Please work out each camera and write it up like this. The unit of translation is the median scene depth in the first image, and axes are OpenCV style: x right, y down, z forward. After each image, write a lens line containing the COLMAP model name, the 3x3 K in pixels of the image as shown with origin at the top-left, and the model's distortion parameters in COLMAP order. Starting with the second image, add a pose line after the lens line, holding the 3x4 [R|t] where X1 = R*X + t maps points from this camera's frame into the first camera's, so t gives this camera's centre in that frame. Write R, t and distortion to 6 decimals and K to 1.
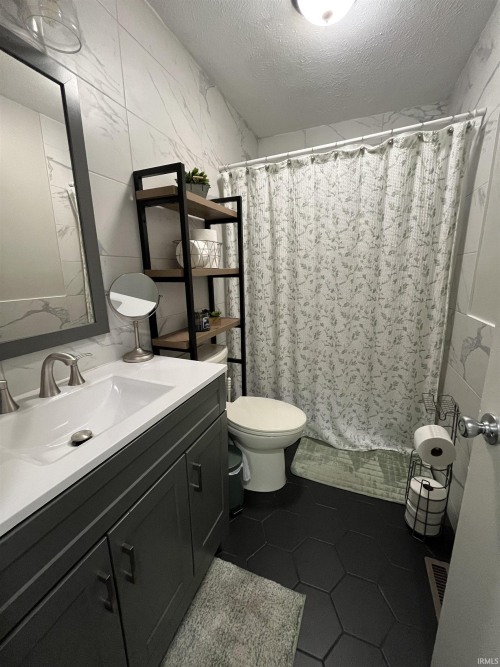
lens RADIAL K [[270.8, 0, 249.0], [0, 270.8, 332.6], [0, 0, 1]] dist [-0.009707, 0.000181]
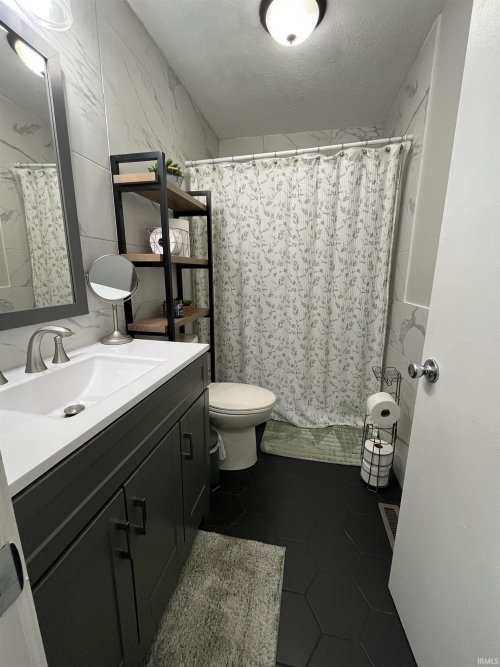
lens RADIAL K [[270.8, 0, 250.8], [0, 270.8, 332.1], [0, 0, 1]] dist [-0.009707, 0.000181]
pose [[0.982225, -0.015460, 0.187072, -0.093923], [0.017781, 0.999784, -0.010738, 0.069165], [-0.186866, 0.013873, 0.982288, -0.064562]]
